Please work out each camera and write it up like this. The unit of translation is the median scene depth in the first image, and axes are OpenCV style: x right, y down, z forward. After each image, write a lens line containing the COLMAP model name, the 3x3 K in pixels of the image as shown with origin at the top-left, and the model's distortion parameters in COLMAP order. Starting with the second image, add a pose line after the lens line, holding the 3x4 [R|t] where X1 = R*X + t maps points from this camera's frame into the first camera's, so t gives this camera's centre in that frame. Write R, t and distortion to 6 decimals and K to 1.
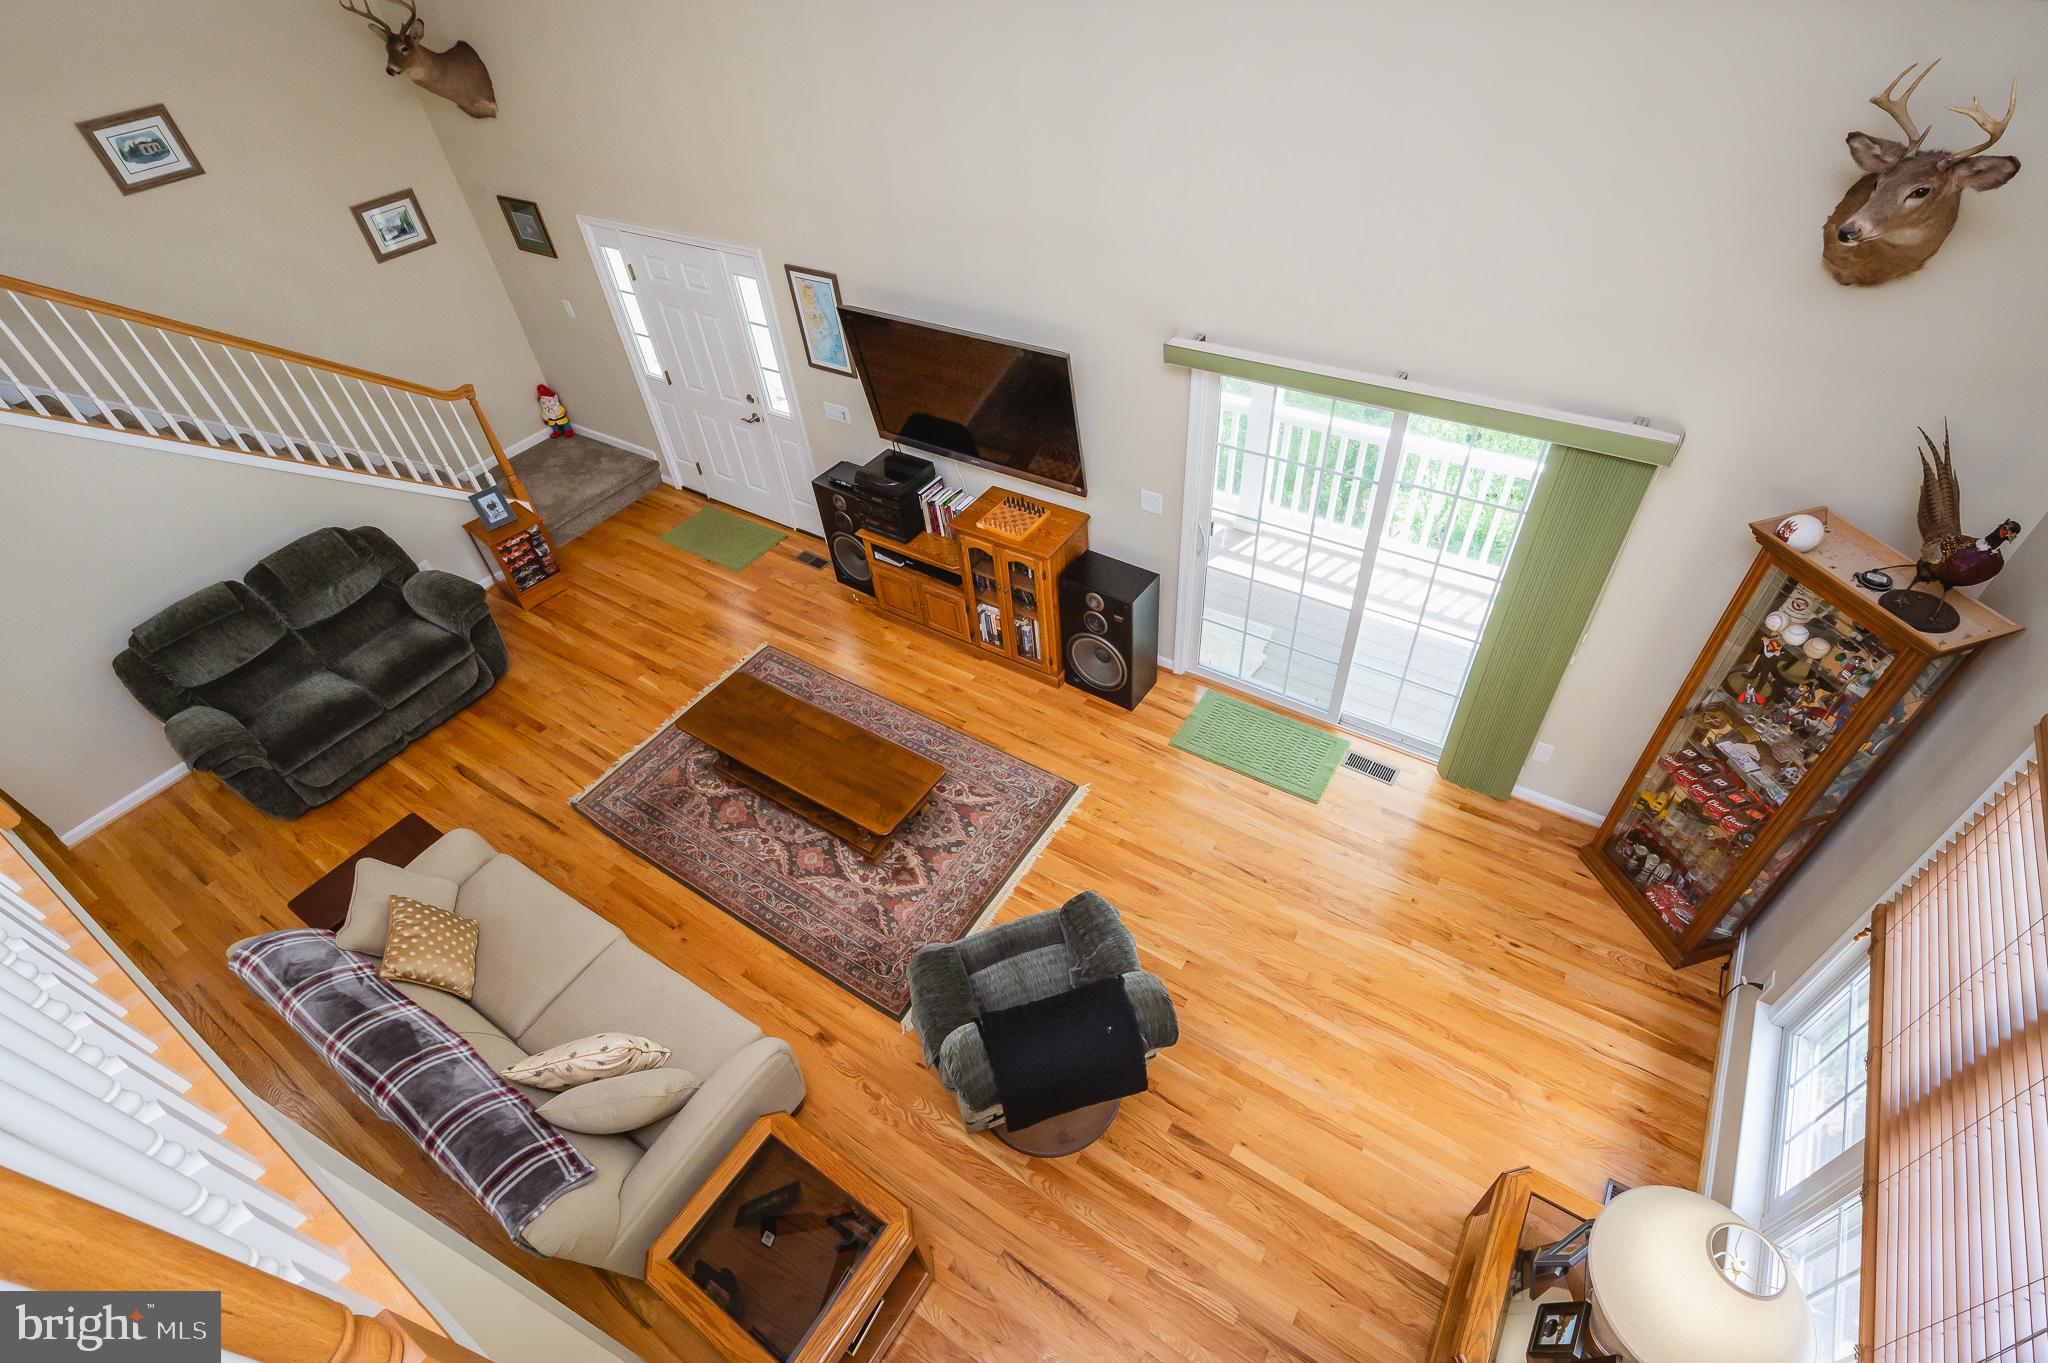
lens RADIAL K [[939.5, 0, 1031.1], [0, 939.5, 678.3], [0, 0, 1]] dist [-0.003416, -0.000264]
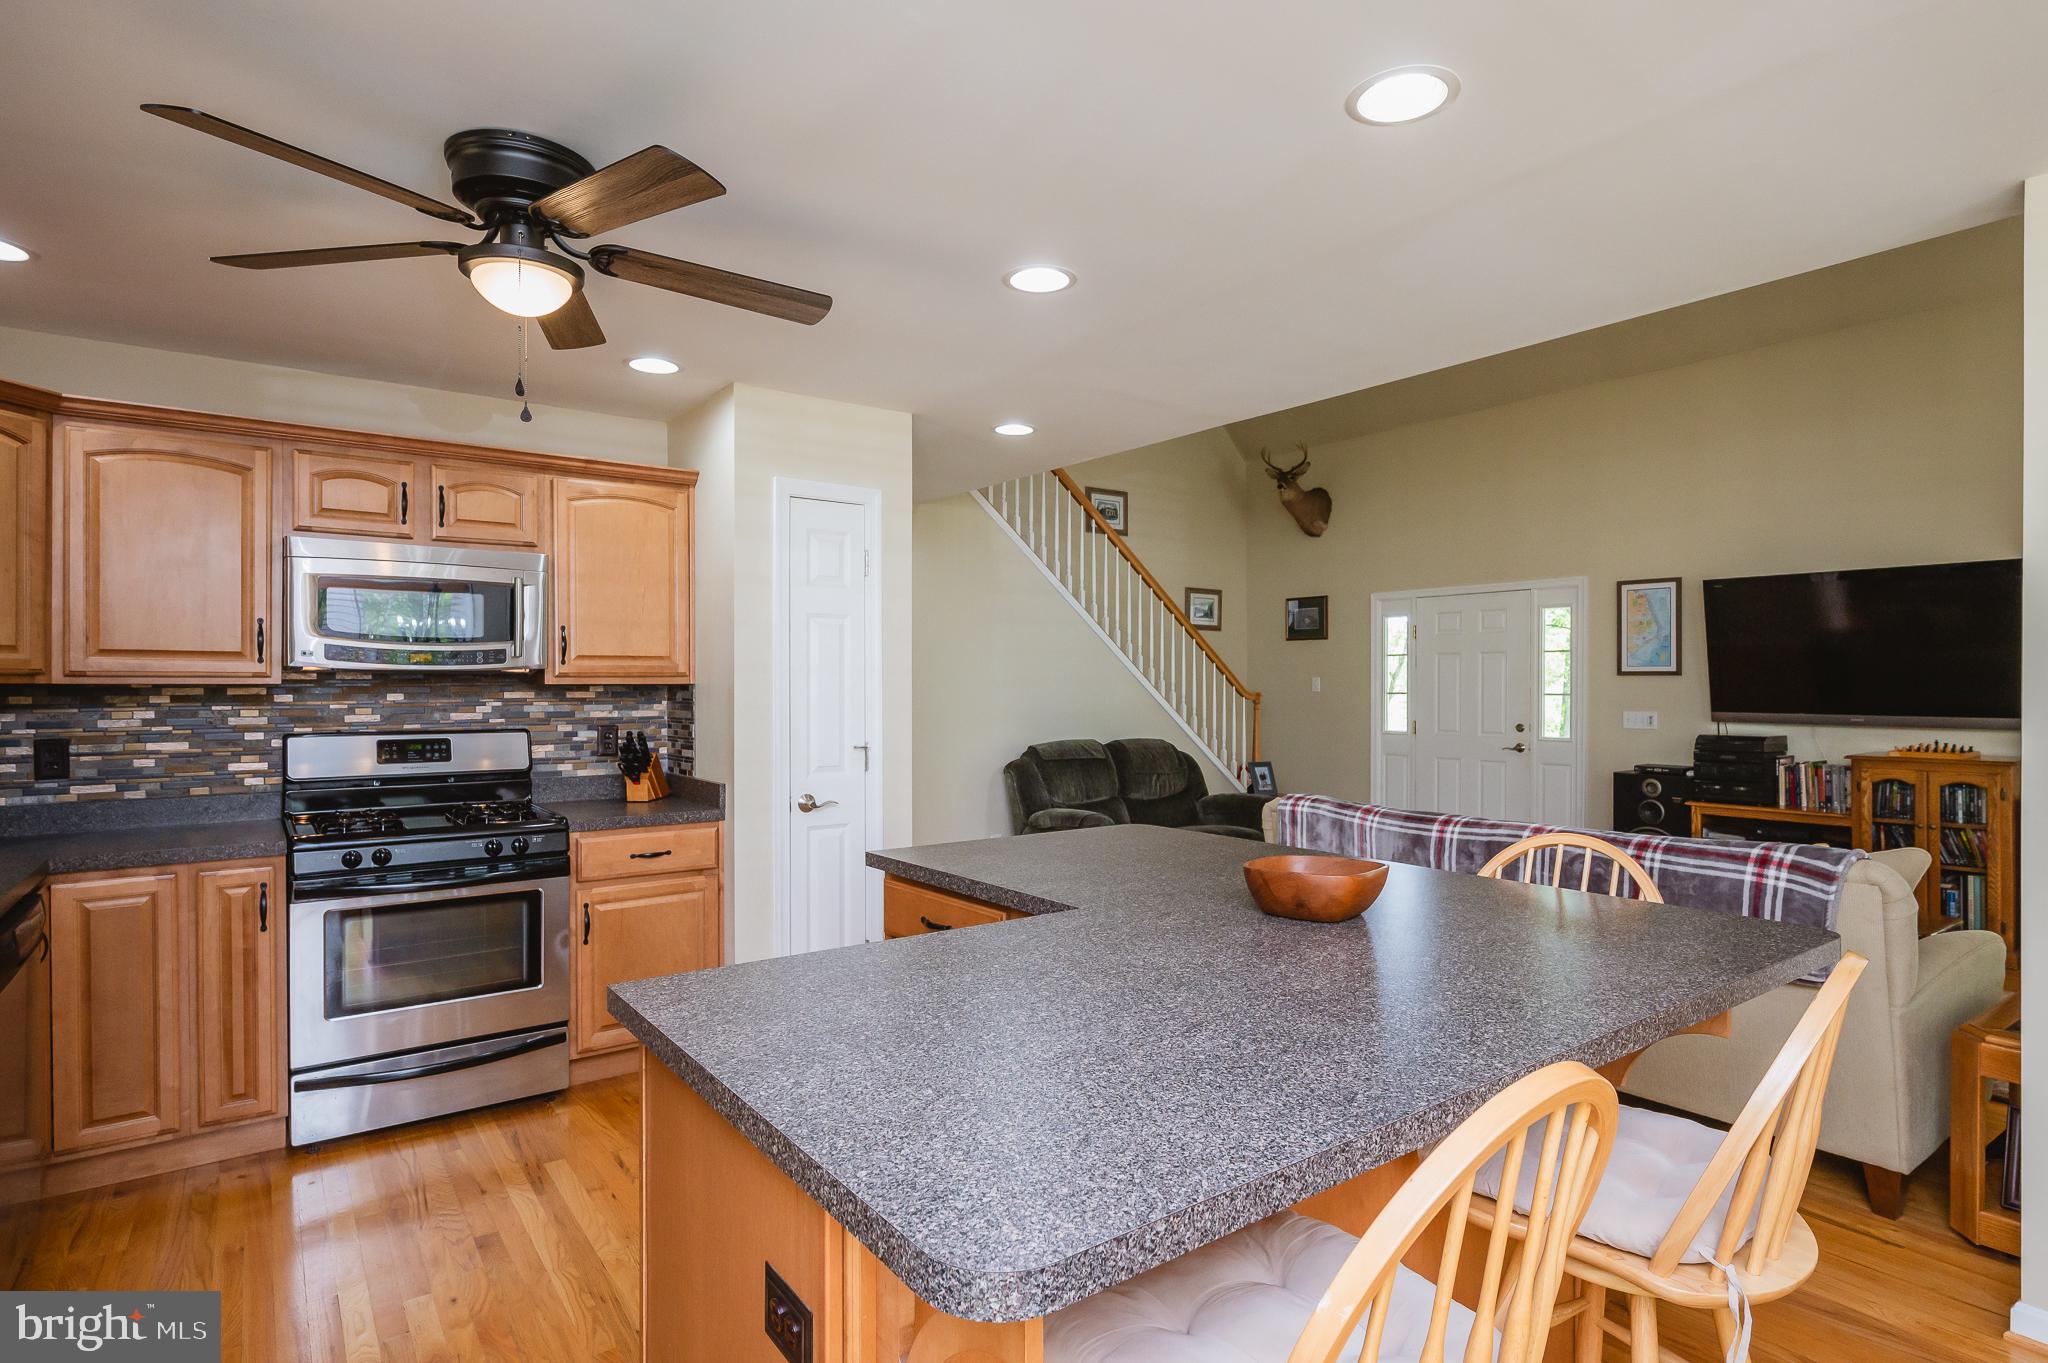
lens RADIAL K [[1056.6, 0, 1019.9], [0, 1056.6, 689.6], [0, 0, 1]] dist [0.000521, -0.000002]
pose [[0.930204, 0.063101, -0.361577, -0.422661], [-0.291466, 0.725735, -0.623182, 0.606943], [0.223086, 0.685074, 0.693474, 0.032669]]
